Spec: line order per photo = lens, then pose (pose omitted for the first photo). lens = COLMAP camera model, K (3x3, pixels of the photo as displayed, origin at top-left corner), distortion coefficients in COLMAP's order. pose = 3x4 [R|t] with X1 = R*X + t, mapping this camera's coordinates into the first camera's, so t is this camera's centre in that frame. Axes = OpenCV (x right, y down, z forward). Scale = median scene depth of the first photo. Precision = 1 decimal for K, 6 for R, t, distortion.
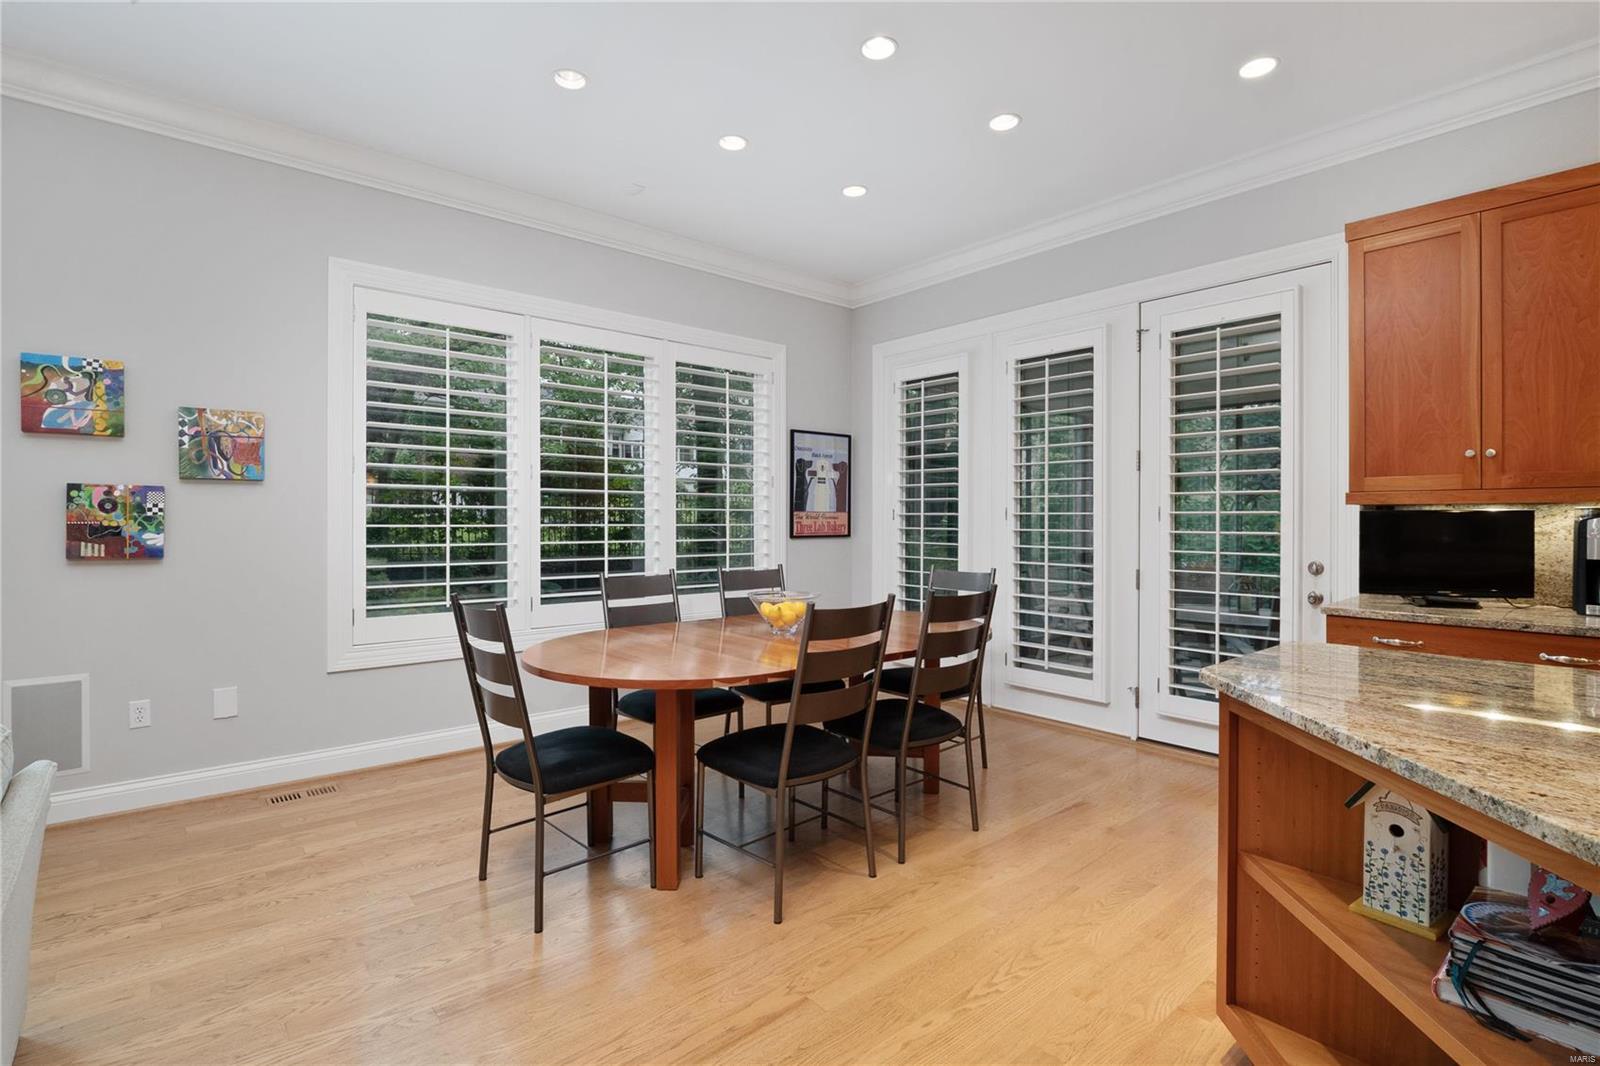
lens RADIAL K [[760.4, 0, 800.5], [0, 760.4, 529.2], [0, 0, 1]] dist [-0.010781, -0.001646]
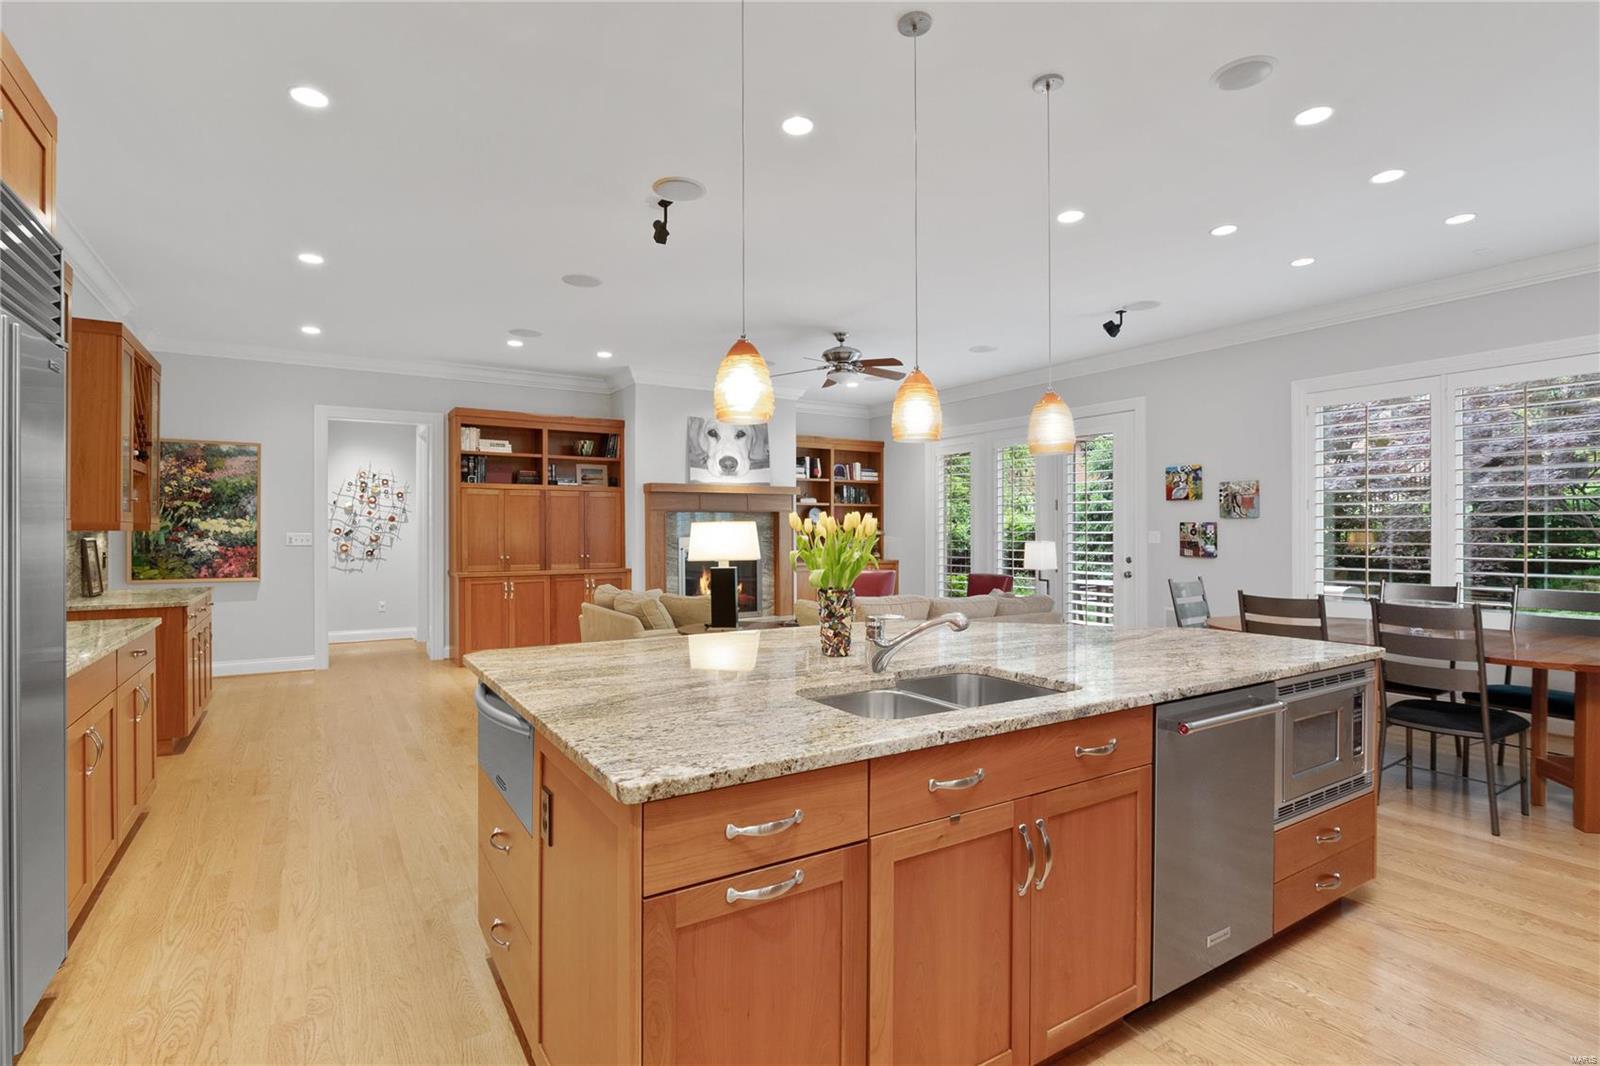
lens RADIAL K [[760.4, 0, 796.9], [0, 760.4, 523.3], [0, 0, 1]] dist [-0.010781, -0.001646]
pose [[-0.150096, -0.010033, -0.988621, 1.317237], [-0.005744, 0.999940, -0.009276, -0.027823], [0.988655, 0.004286, -0.150144, 0.190131]]
